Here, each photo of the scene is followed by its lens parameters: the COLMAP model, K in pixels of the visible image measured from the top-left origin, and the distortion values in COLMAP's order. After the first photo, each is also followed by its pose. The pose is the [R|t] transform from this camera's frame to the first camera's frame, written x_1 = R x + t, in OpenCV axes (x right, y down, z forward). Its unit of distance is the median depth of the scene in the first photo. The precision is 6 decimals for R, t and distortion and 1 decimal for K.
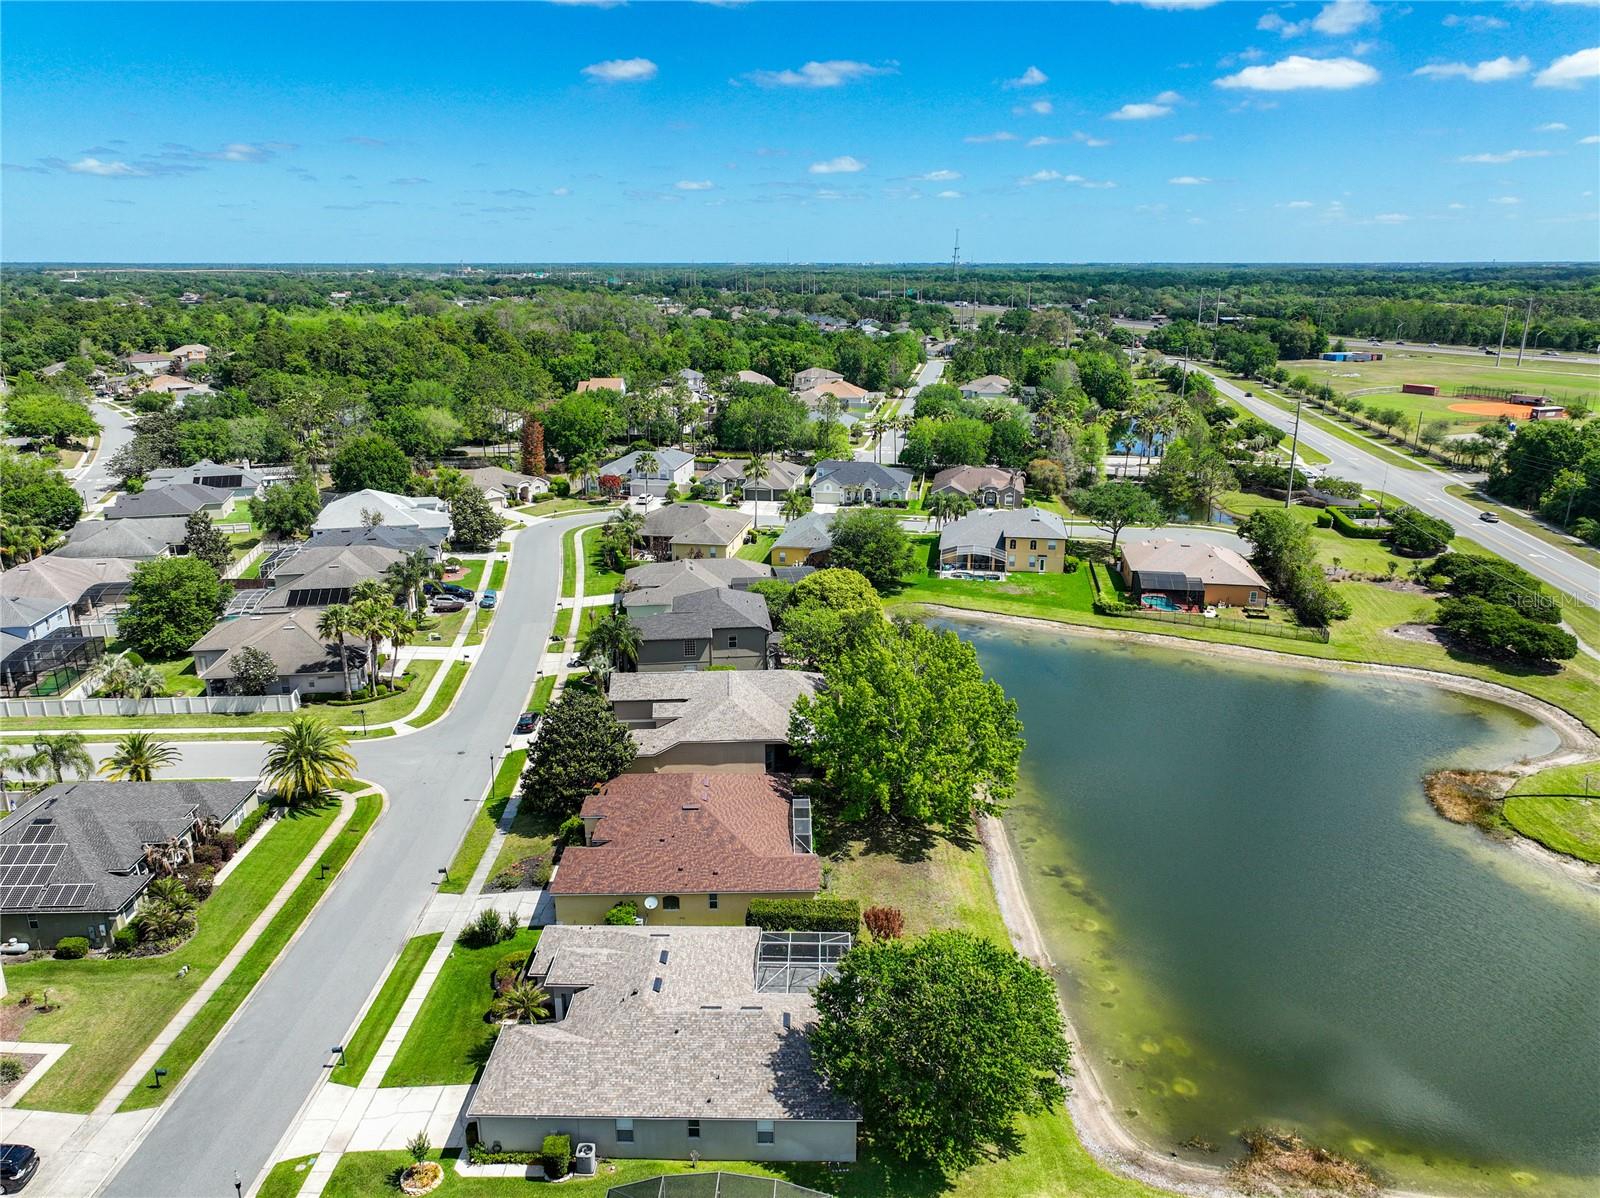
lens RADIAL K [[1134.6, 0, 808.3], [0, 1134.6, 596.2], [0, 0, 1]] dist [0.005370, 0.008272]
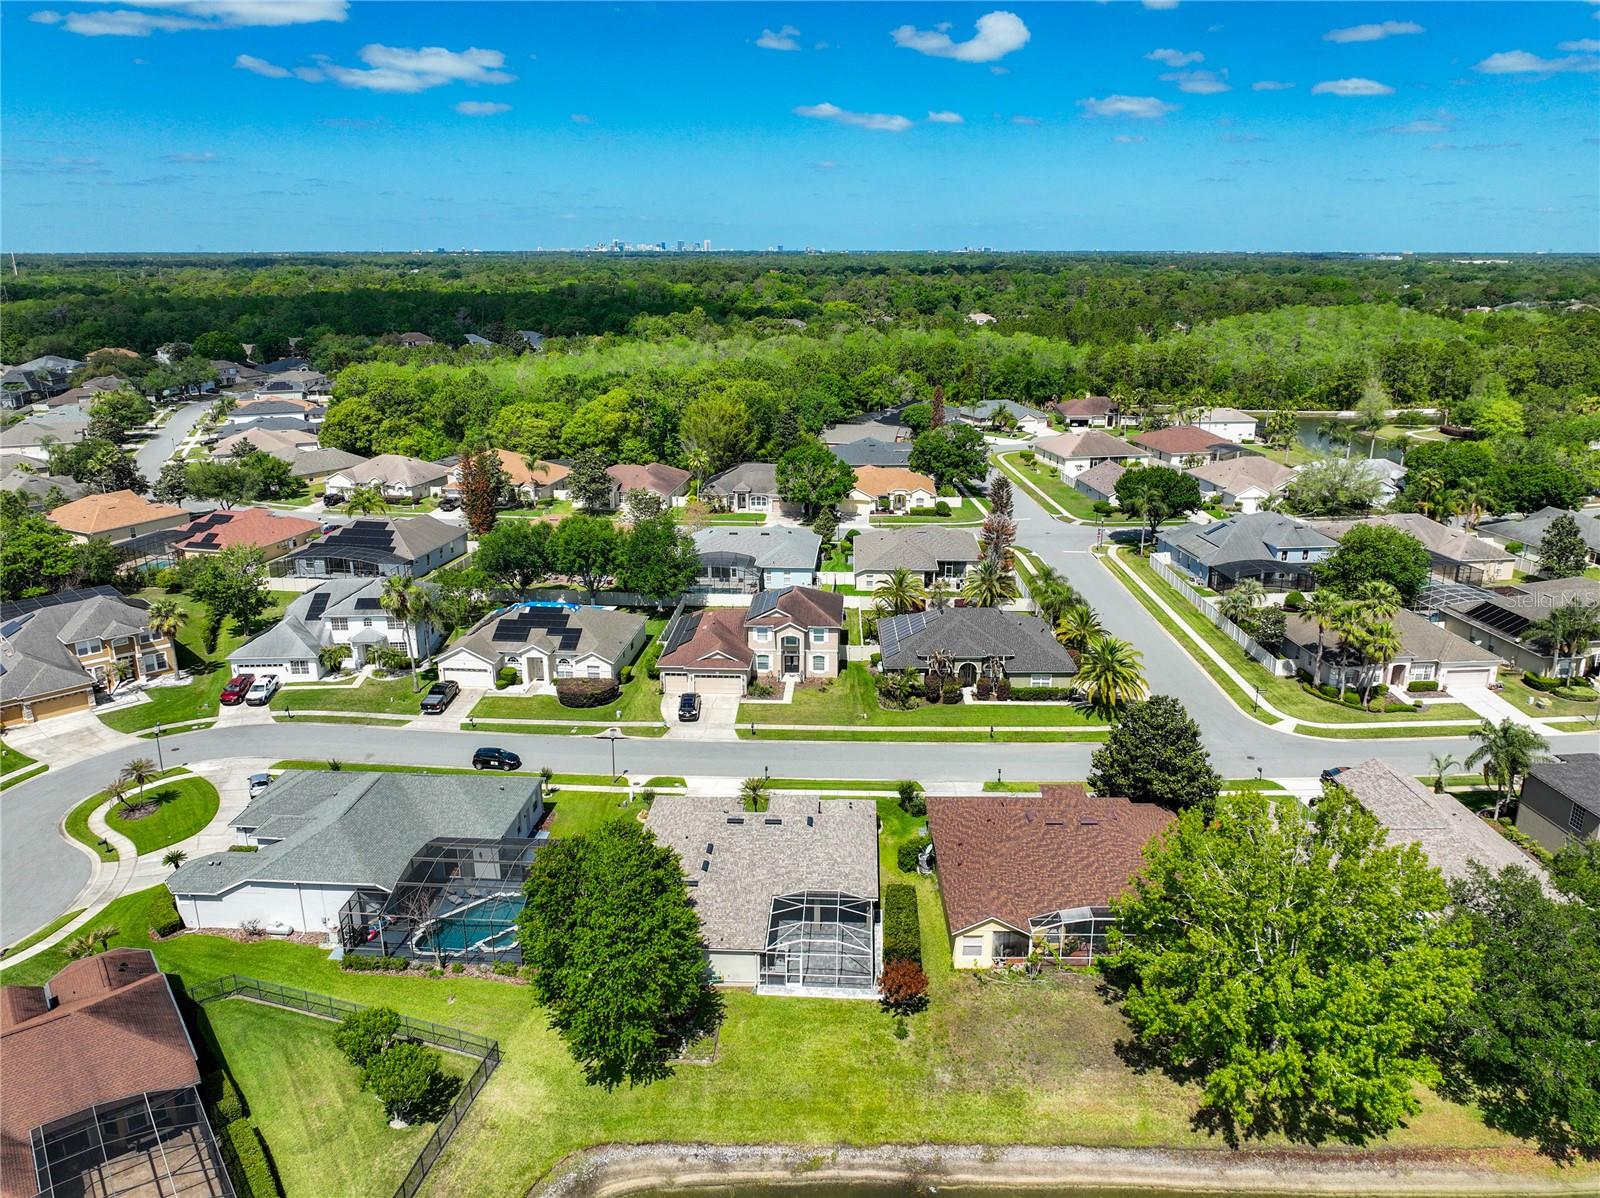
lens RADIAL K [[1134.6, 0, 808.3], [0, 1134.6, 596.2], [0, 0, 1]] dist [0.005370, 0.008272]
pose [[-0.027581, 0.291687, -0.956116, 0.776651], [-0.286532, 0.914037, 0.287115, -0.206106], [0.957674, 0.281876, 0.058367, 0.748503]]
